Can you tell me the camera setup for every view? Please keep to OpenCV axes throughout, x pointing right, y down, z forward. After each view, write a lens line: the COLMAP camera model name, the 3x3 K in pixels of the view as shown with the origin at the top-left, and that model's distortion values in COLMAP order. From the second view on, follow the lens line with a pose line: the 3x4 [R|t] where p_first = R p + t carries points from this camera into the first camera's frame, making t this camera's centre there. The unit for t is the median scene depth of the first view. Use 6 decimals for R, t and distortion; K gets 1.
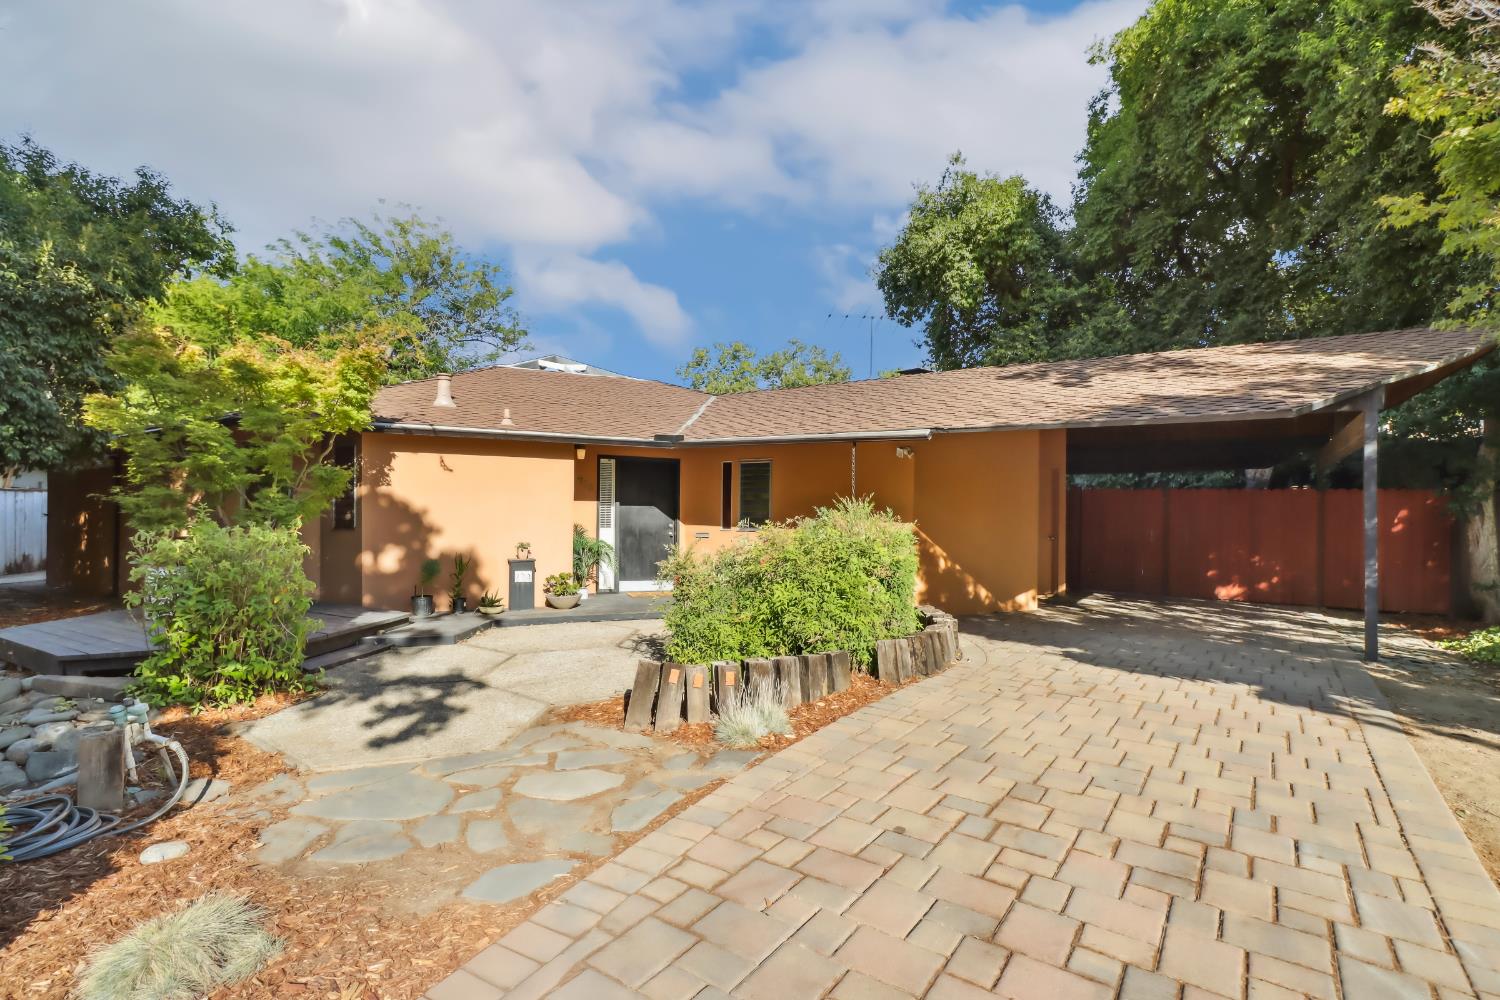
lens RADIAL K [[706.4, 0, 754.2], [0, 706.4, 502.2], [0, 0, 1]] dist [0.000006, 0.000485]
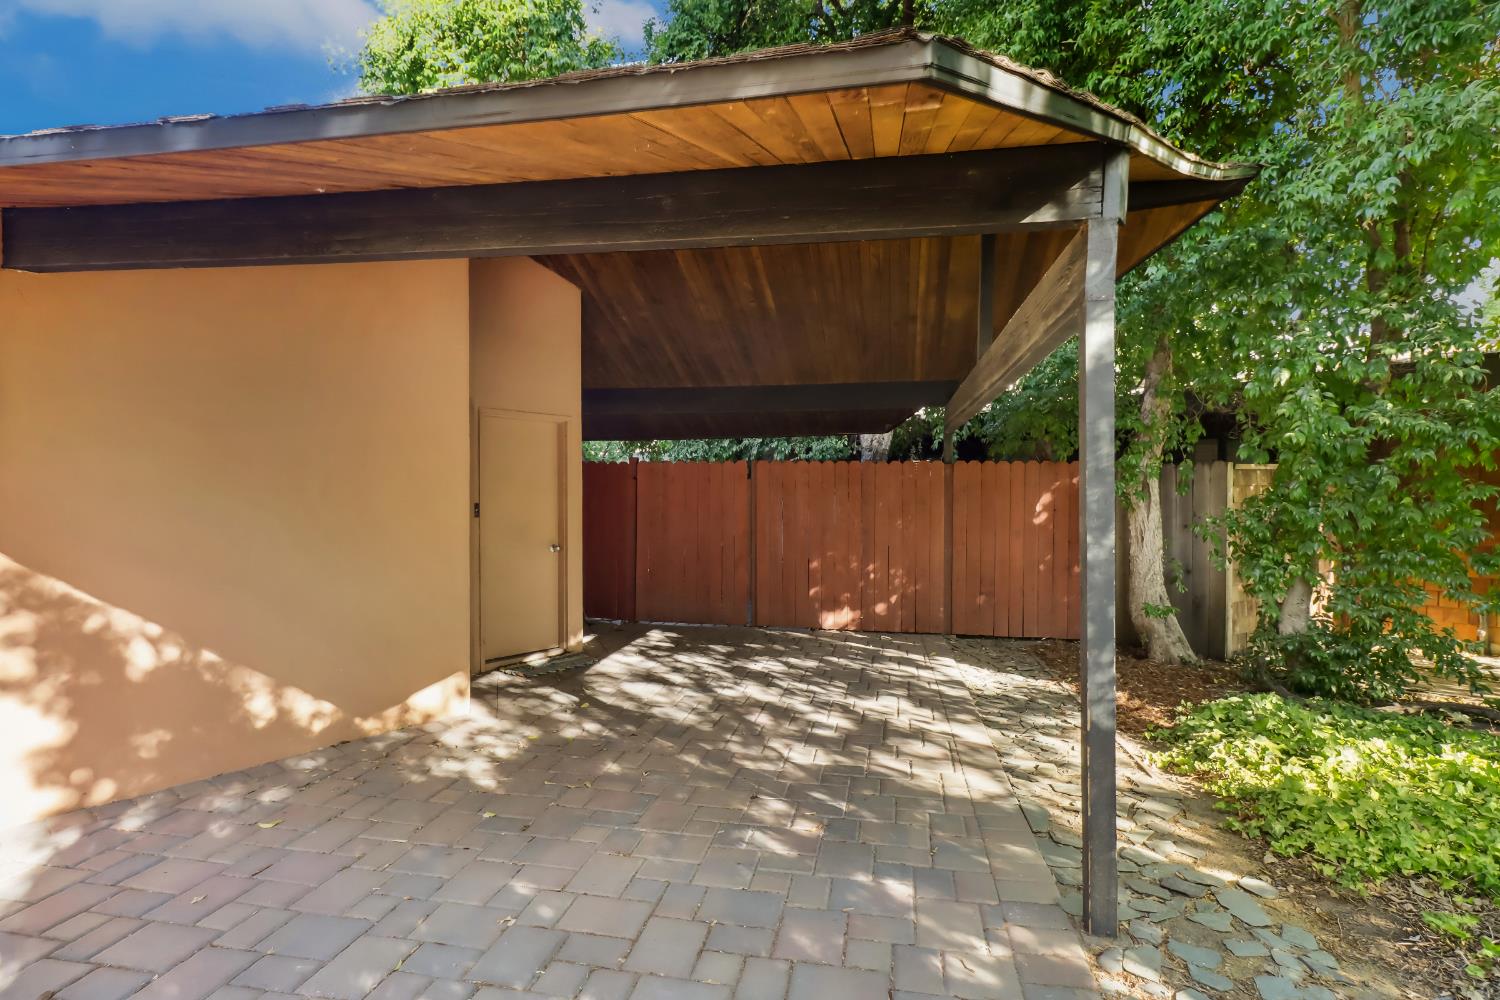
lens RADIAL K [[695.8, 0, 750.4], [0, 695.8, 478.1], [0, 0, 1]] dist [0.000198, 0.000262]
pose [[0.911562, -0.004193, 0.411141, 0.344076], [0.005754, 0.999980, -0.002560, -0.001913], [-0.411122, 0.004699, 0.911568, 0.457874]]
